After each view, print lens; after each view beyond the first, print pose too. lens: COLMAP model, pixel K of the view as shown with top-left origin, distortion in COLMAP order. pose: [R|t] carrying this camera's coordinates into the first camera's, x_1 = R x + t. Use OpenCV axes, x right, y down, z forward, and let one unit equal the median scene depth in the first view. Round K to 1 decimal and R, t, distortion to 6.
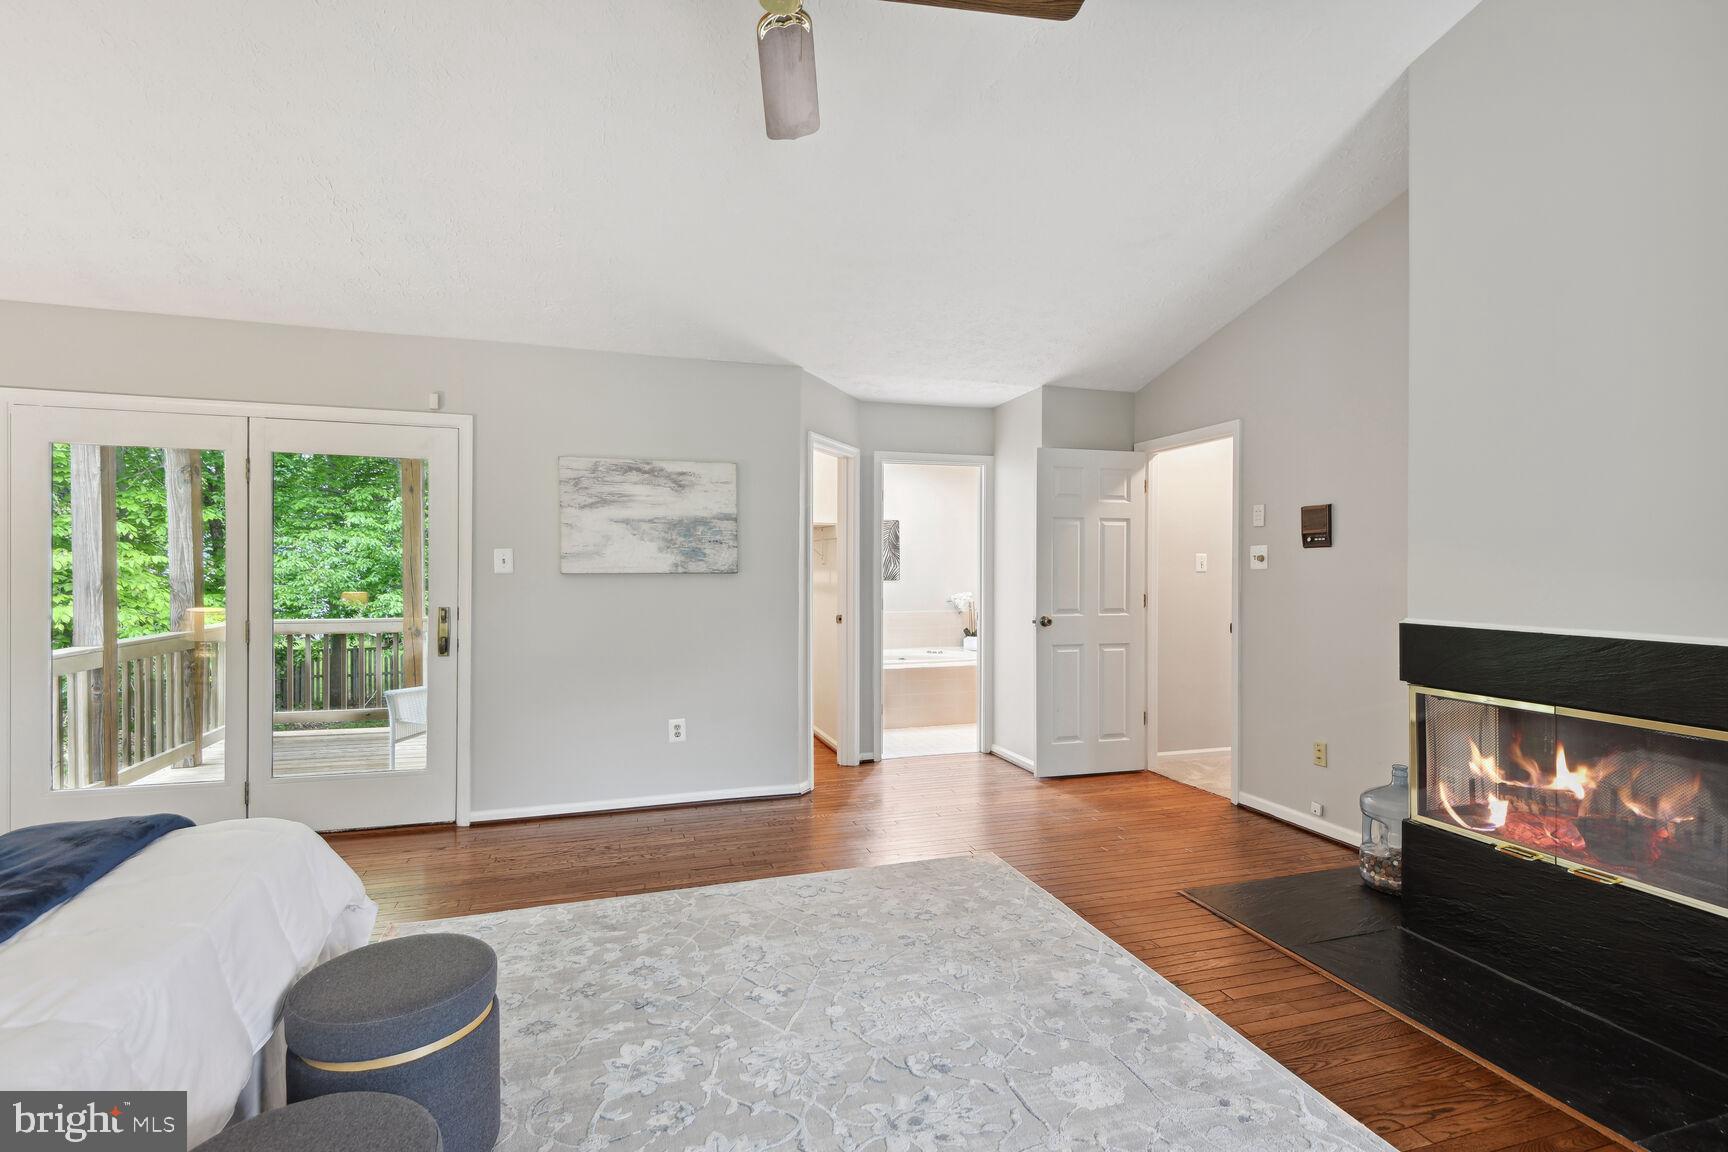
lens RADIAL K [[807.6, 0, 862.5], [0, 807.6, 574.7], [0, 0, 1]] dist [-0.000422, -0.003000]
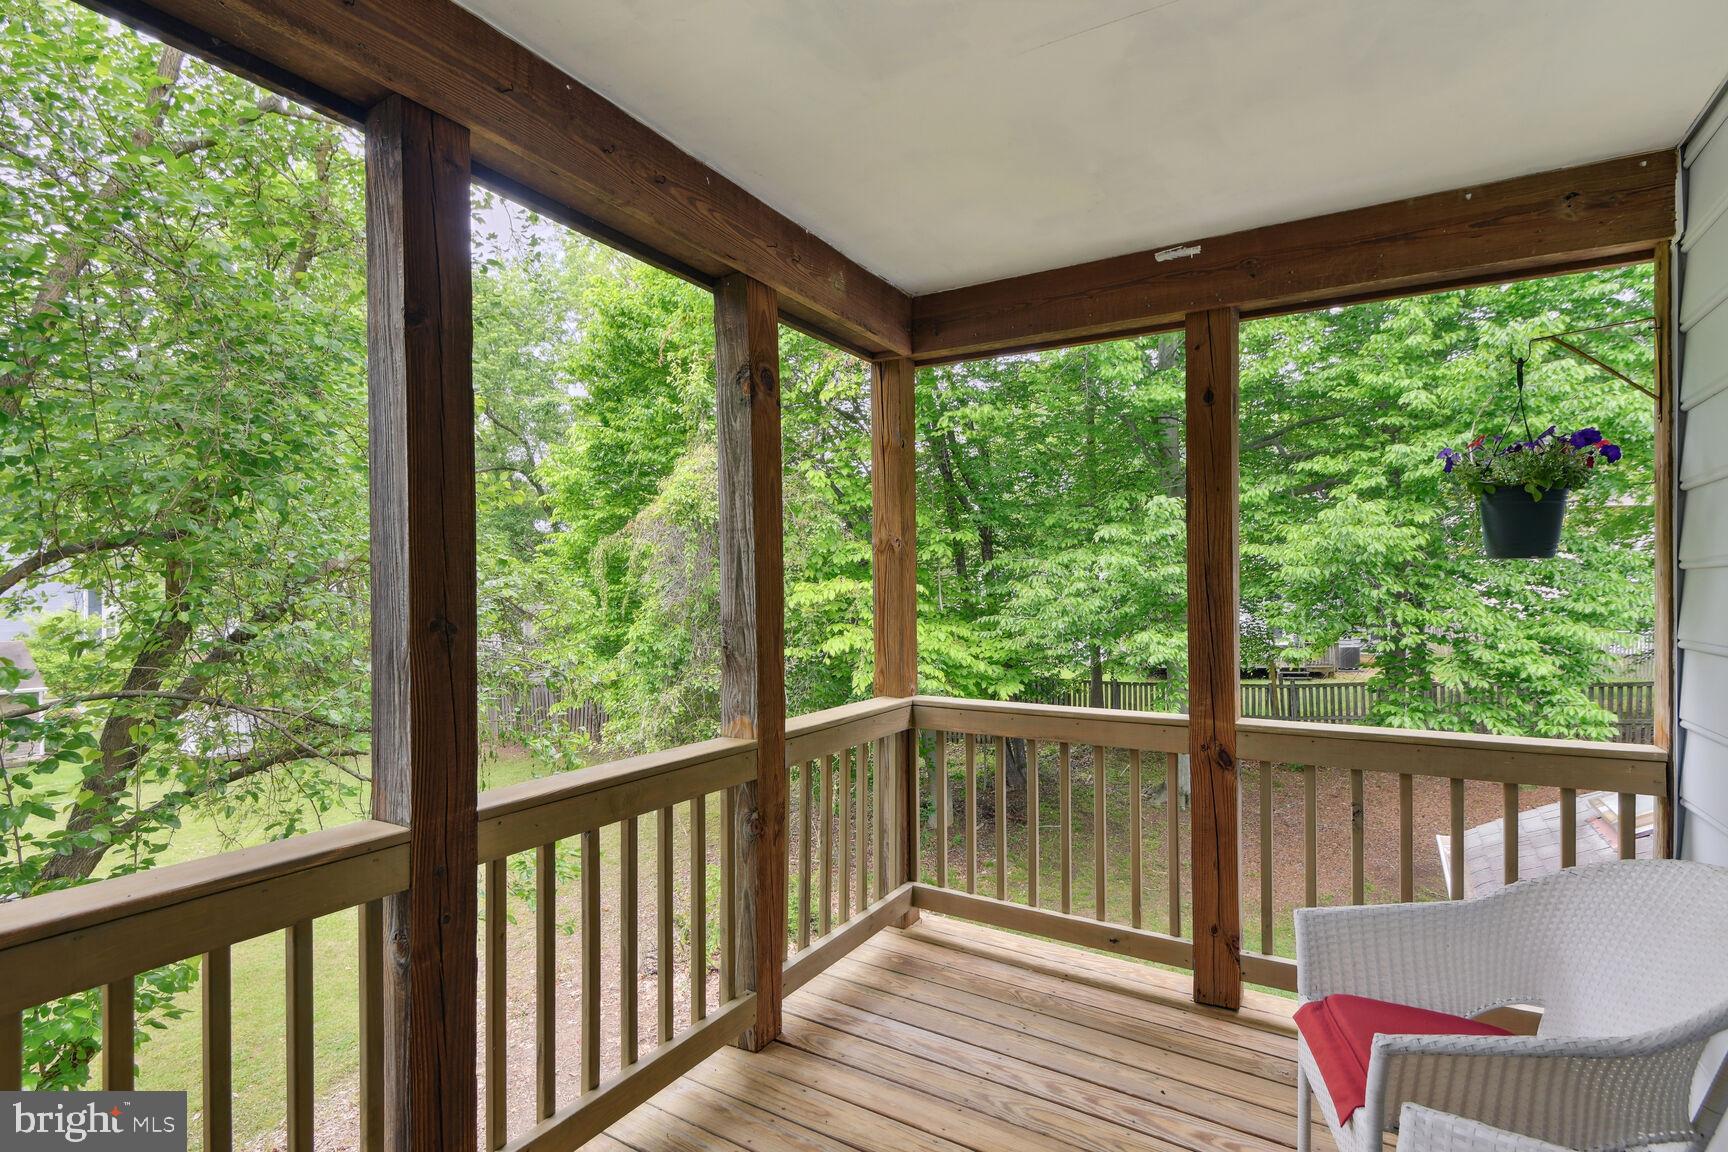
lens RADIAL K [[807.6, 0, 865.4], [0, 807.6, 578.2], [0, 0, 1]] dist [-0.000422, -0.003000]
pose [[0.646059, -0.024064, -0.762908, -0.180272], [0.022415, 0.999670, -0.012549, -0.019149], [0.762959, -0.008993, 0.646385, 0.309622]]
